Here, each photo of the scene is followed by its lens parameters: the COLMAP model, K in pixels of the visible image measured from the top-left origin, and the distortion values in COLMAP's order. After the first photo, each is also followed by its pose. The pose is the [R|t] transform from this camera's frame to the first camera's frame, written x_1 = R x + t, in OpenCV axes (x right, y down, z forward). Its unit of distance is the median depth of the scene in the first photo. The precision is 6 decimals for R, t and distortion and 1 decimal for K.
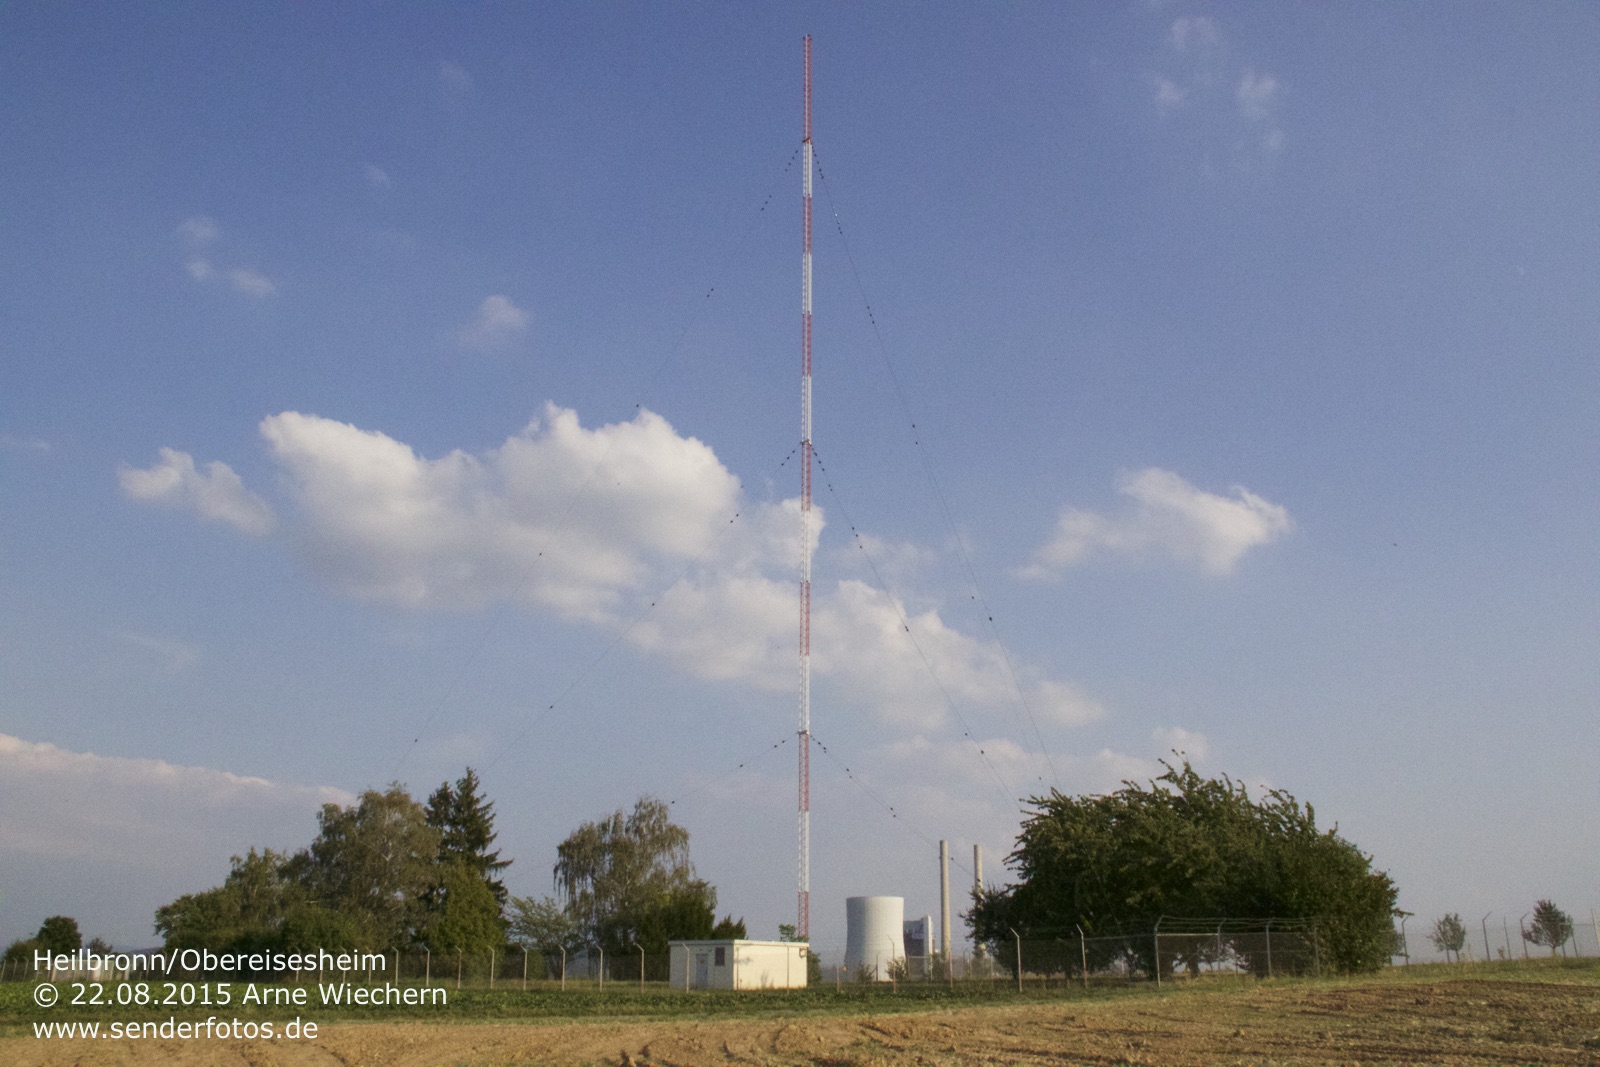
lens RADIAL K [[1351.7, 0, 800.0], [0, 1351.7, 533.5], [0, 0, 1]] dist [-0.205283, 0.231762]
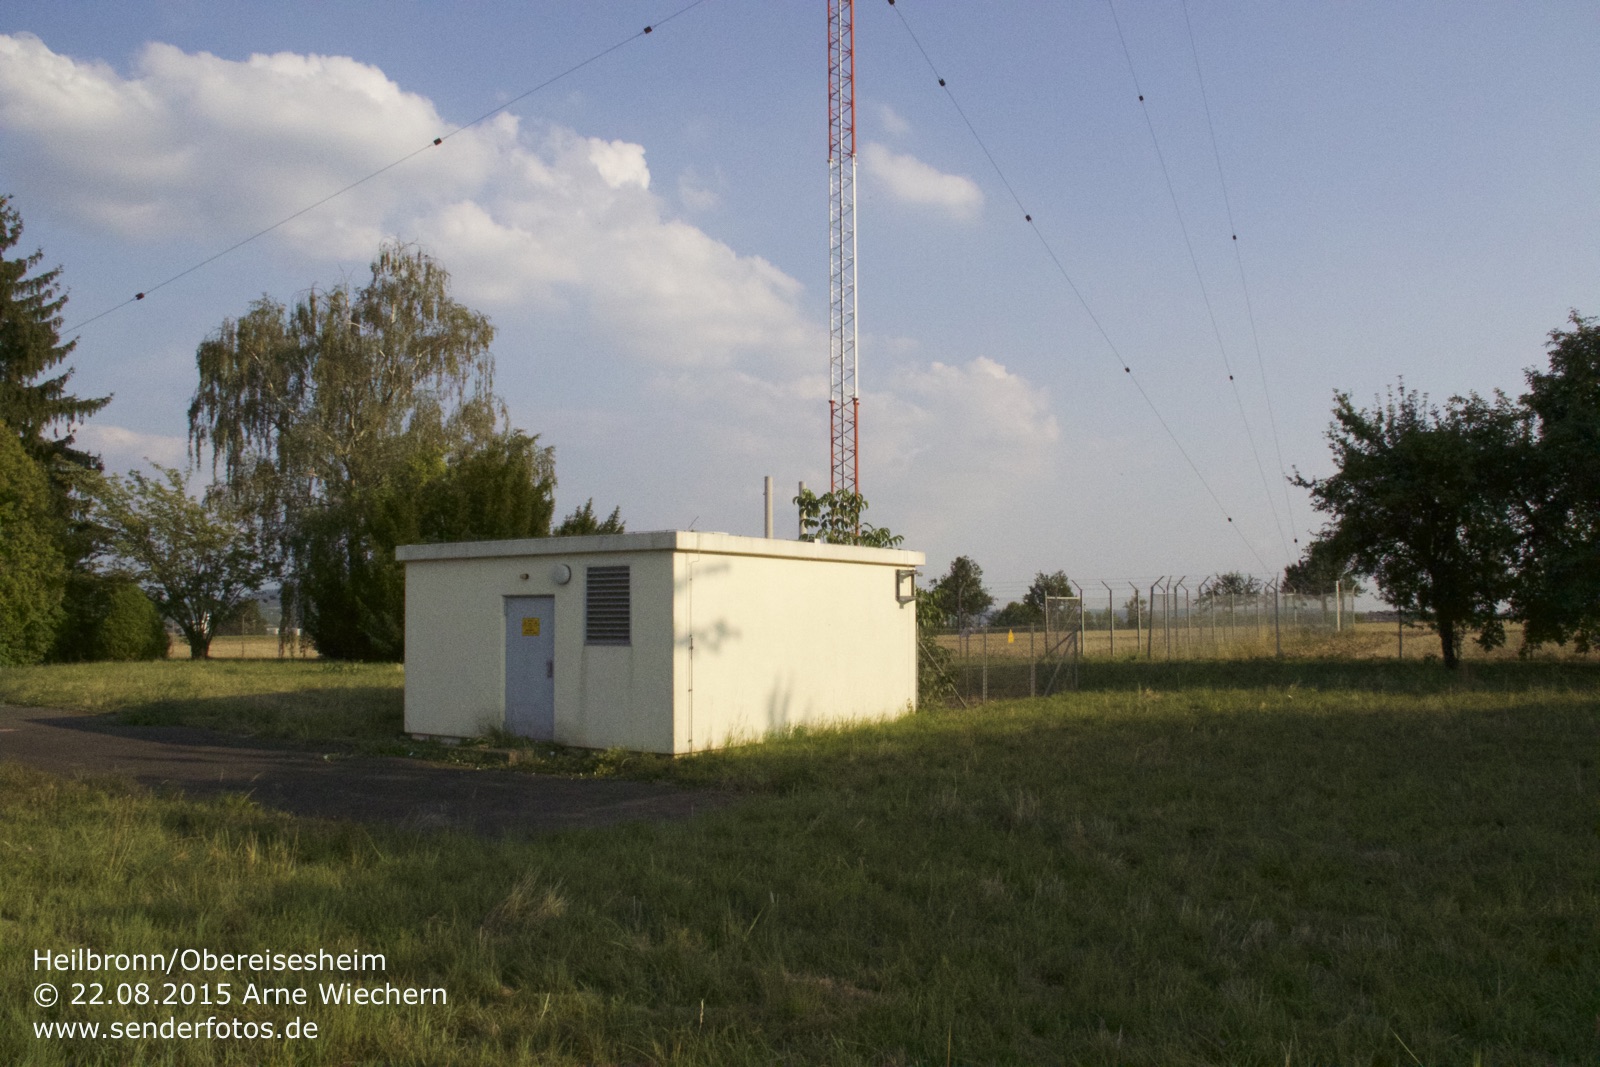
lens RADIAL K [[1351.7, 0, 800.0], [0, 1351.7, 533.5], [0, 0, 1]] dist [-0.205283, 0.231762]
pose [[0.990949, 0.002134, 0.134225, -0.041218], [-0.037234, 0.965012, 0.259548, 0.171954], [-0.128975, -0.262196, 0.956357, 0.544085]]
